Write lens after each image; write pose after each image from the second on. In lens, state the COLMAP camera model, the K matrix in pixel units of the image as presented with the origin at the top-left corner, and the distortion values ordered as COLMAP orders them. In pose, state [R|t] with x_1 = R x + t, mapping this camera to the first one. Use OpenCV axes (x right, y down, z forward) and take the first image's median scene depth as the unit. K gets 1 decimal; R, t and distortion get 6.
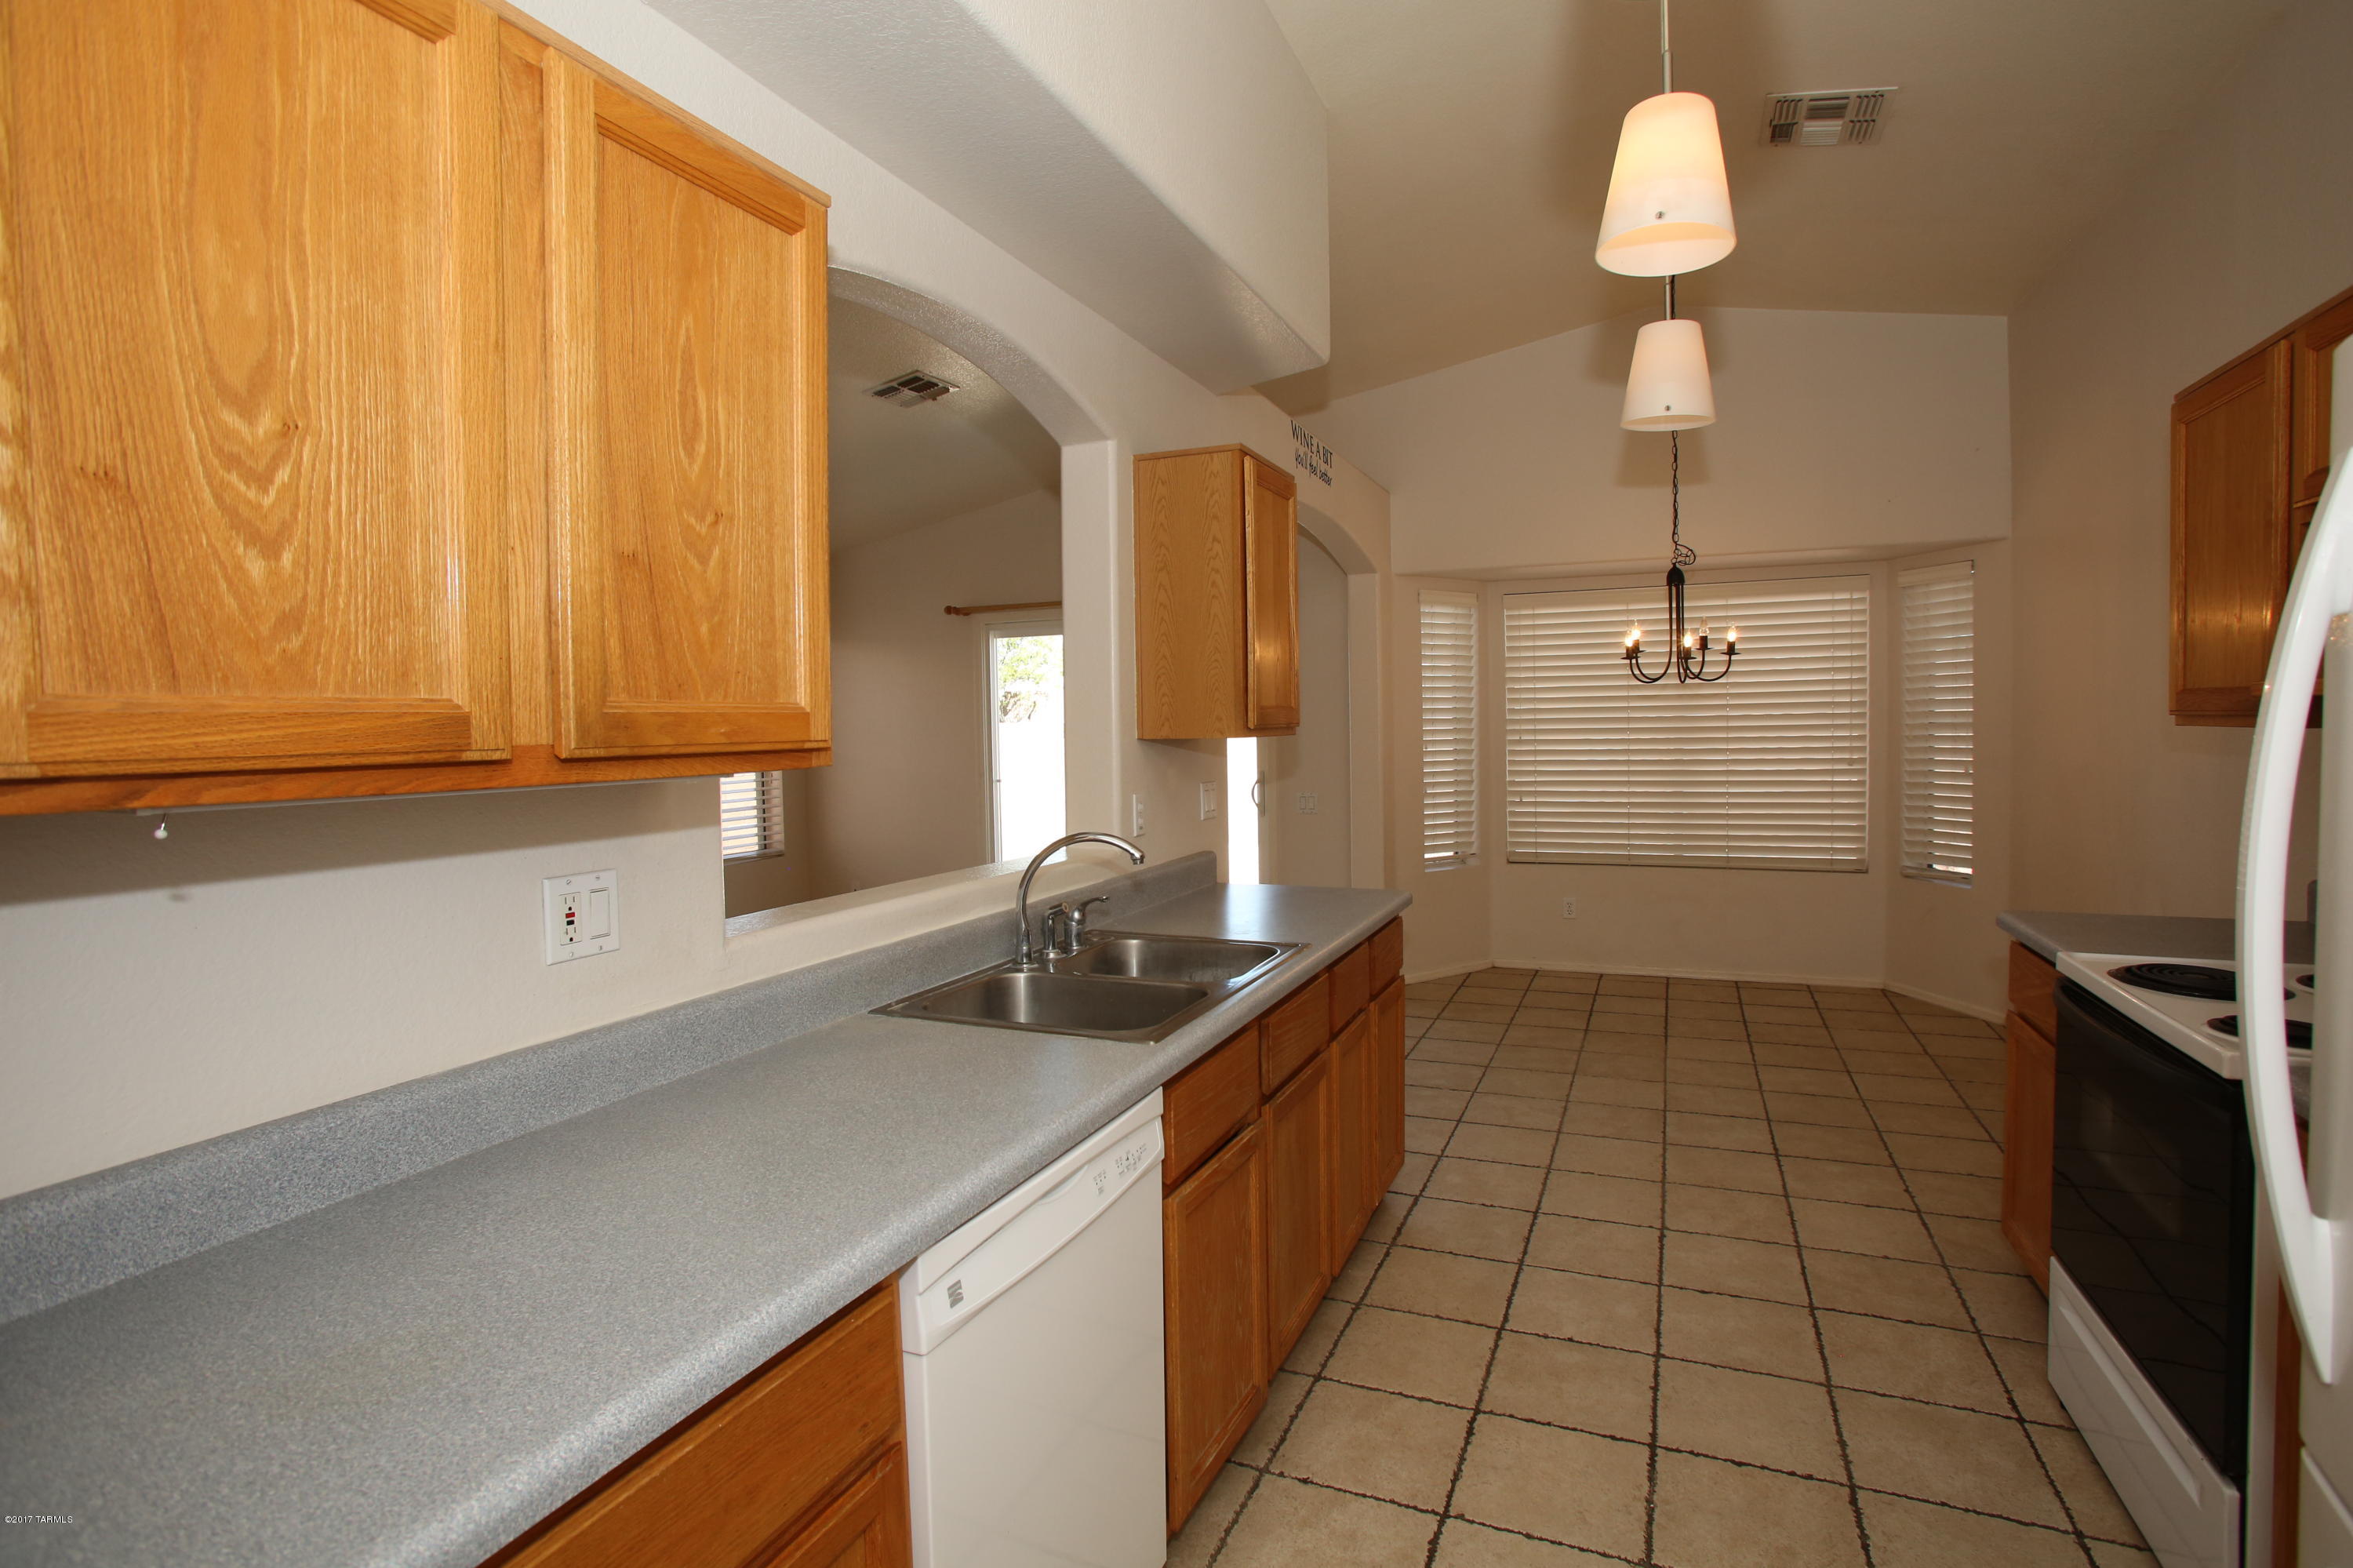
lens RADIAL K [[1137.5, 0, 1182.0], [0, 1137.5, 771.0], [0, 0, 1]] dist [-0.075988, 0.029445]
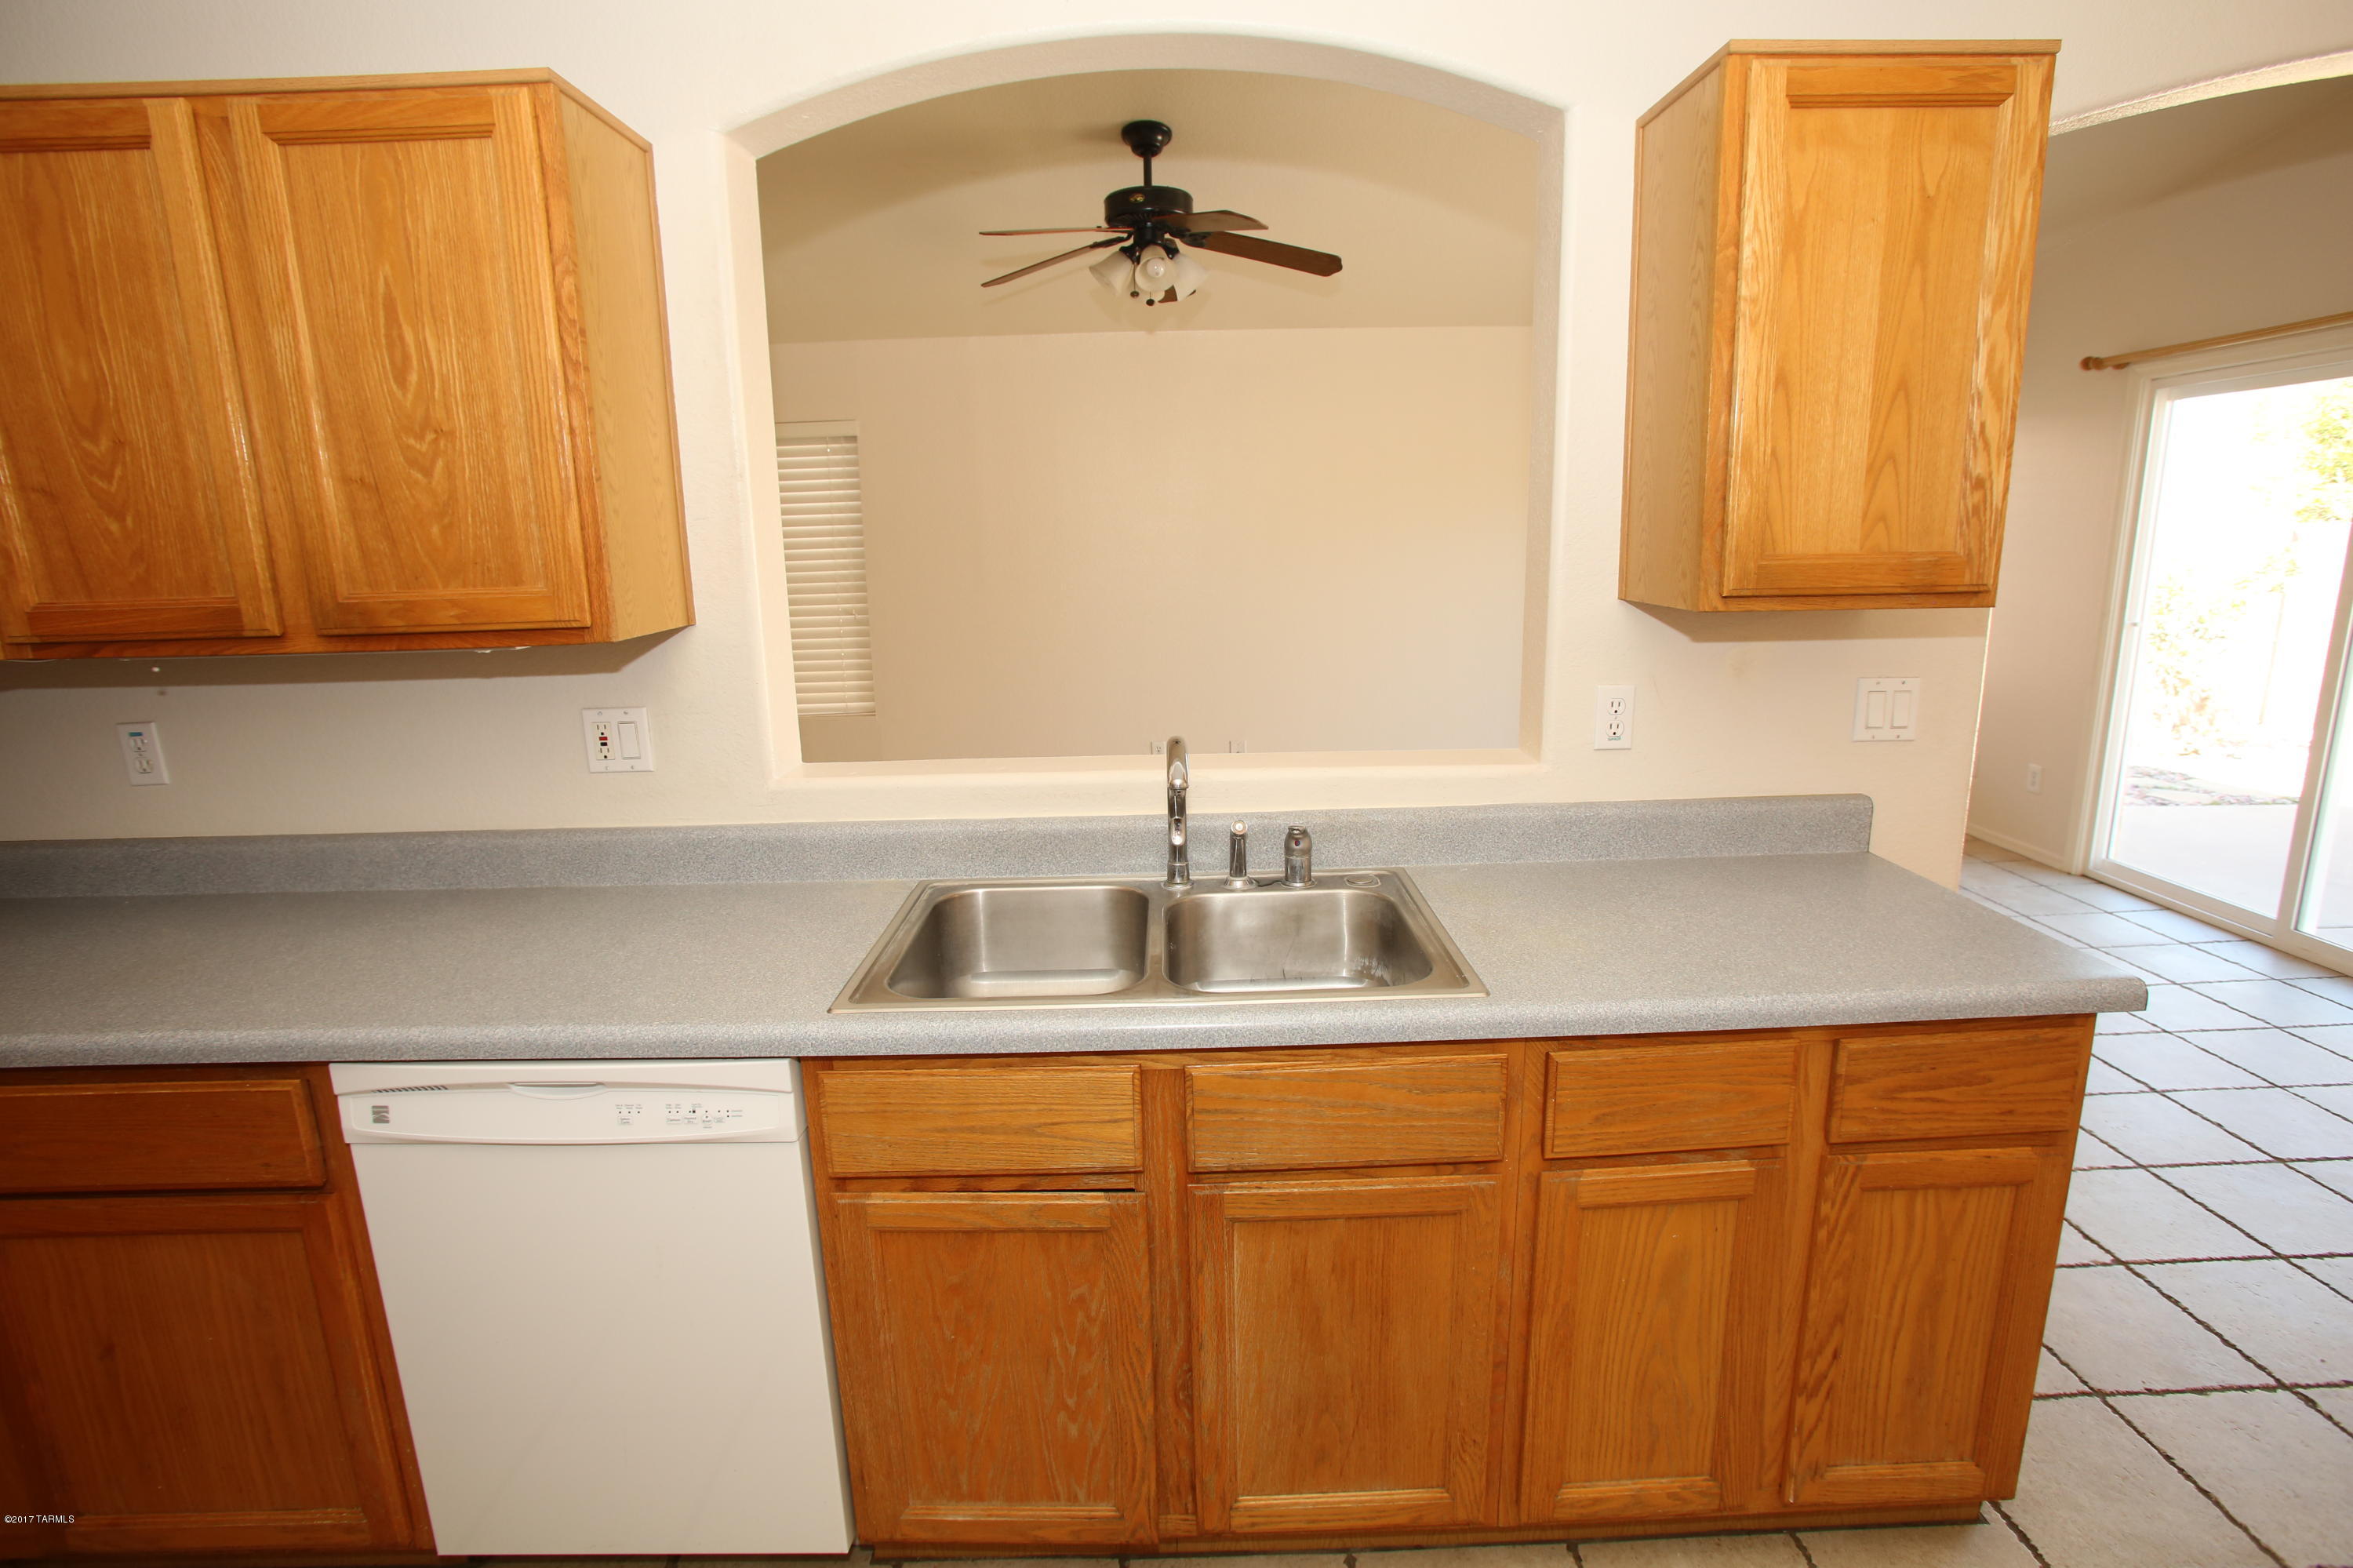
lens RADIAL K [[1137.5, 0, 1179.8], [0, 1137.5, 771.8], [0, 0, 1]] dist [-0.075988, 0.029445]
pose [[0.410858, 0.198906, -0.889737, 1.057305], [-0.024415, 0.977961, 0.207355, -0.141476], [0.911372, -0.063471, 0.406660, 1.264984]]
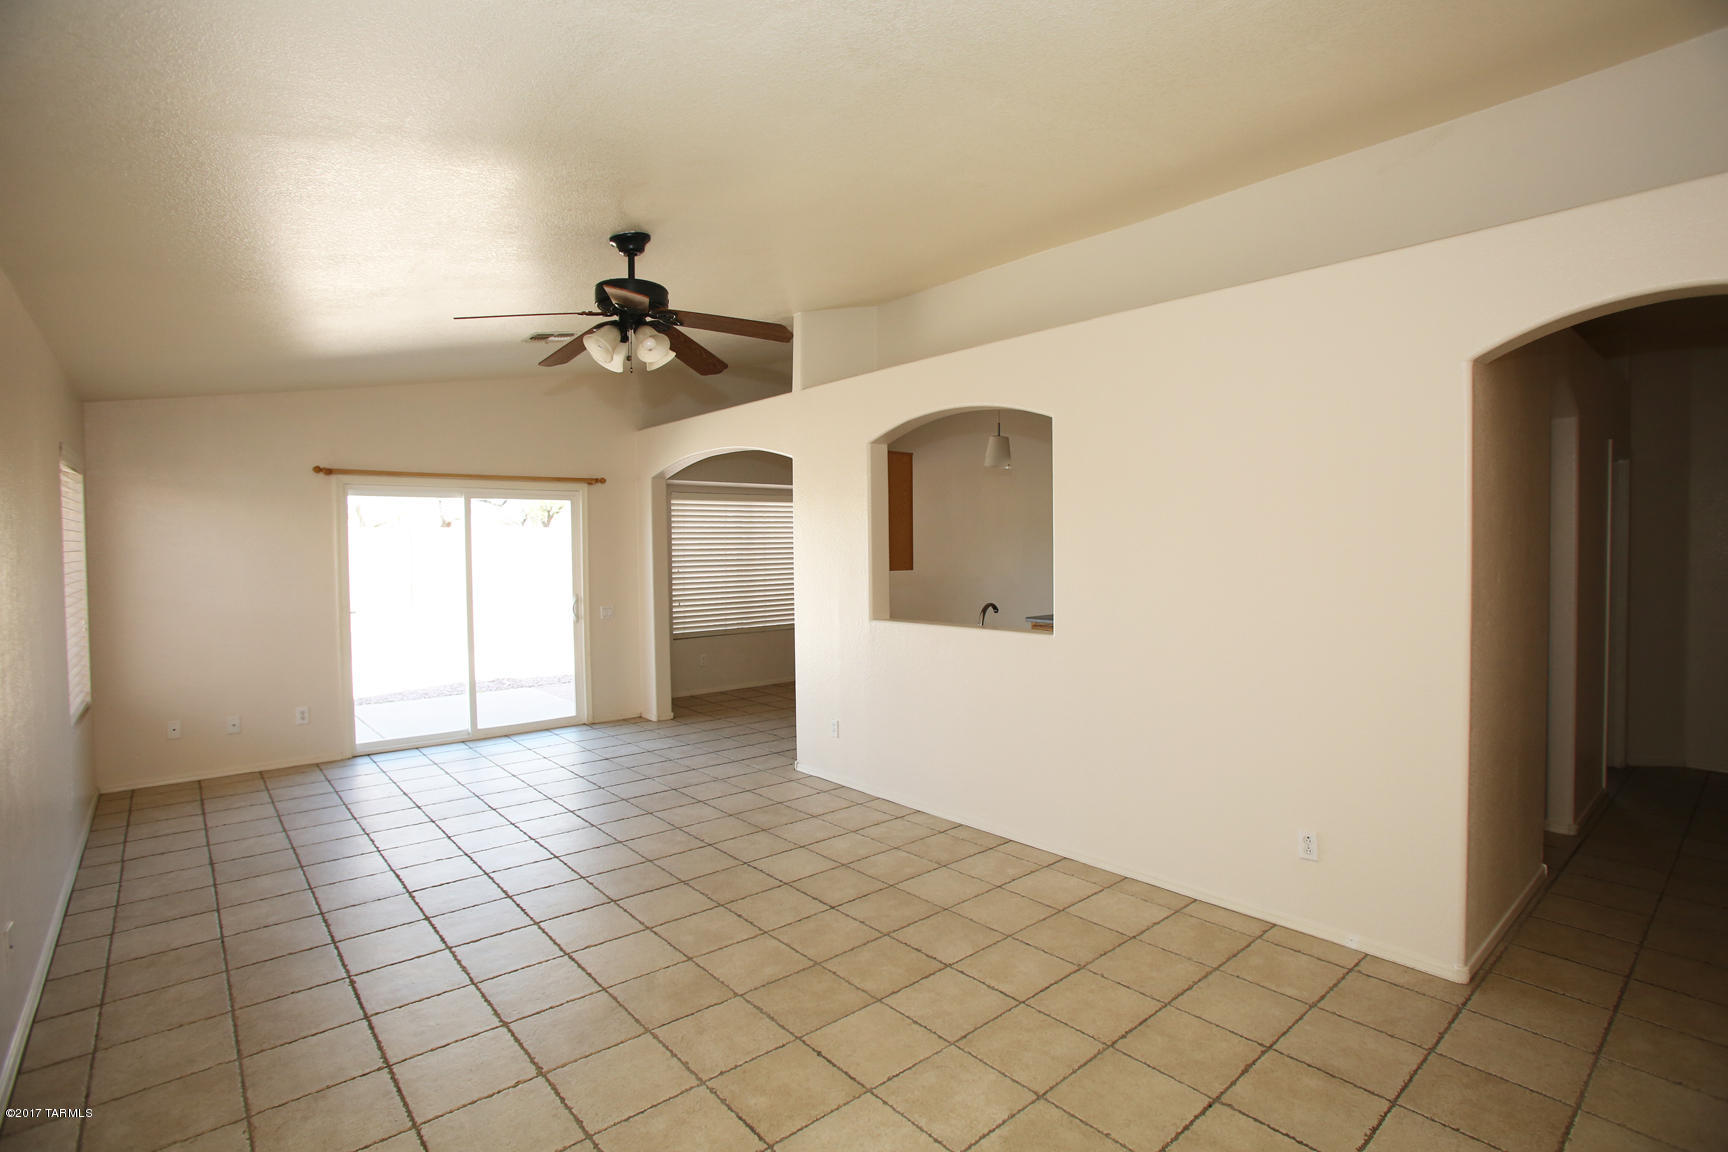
lens RADIAL K [[835.3, 0, 873.4], [0, 835.3, 572.0], [0, 0, 1]] dist [-0.075988, 0.029445]
pose [[0.429422, -0.012212, 0.903021, -3.903147], [0.039518, 0.999205, -0.005279, -0.048373], [-0.902239, 0.037952, 0.429564, 0.662818]]
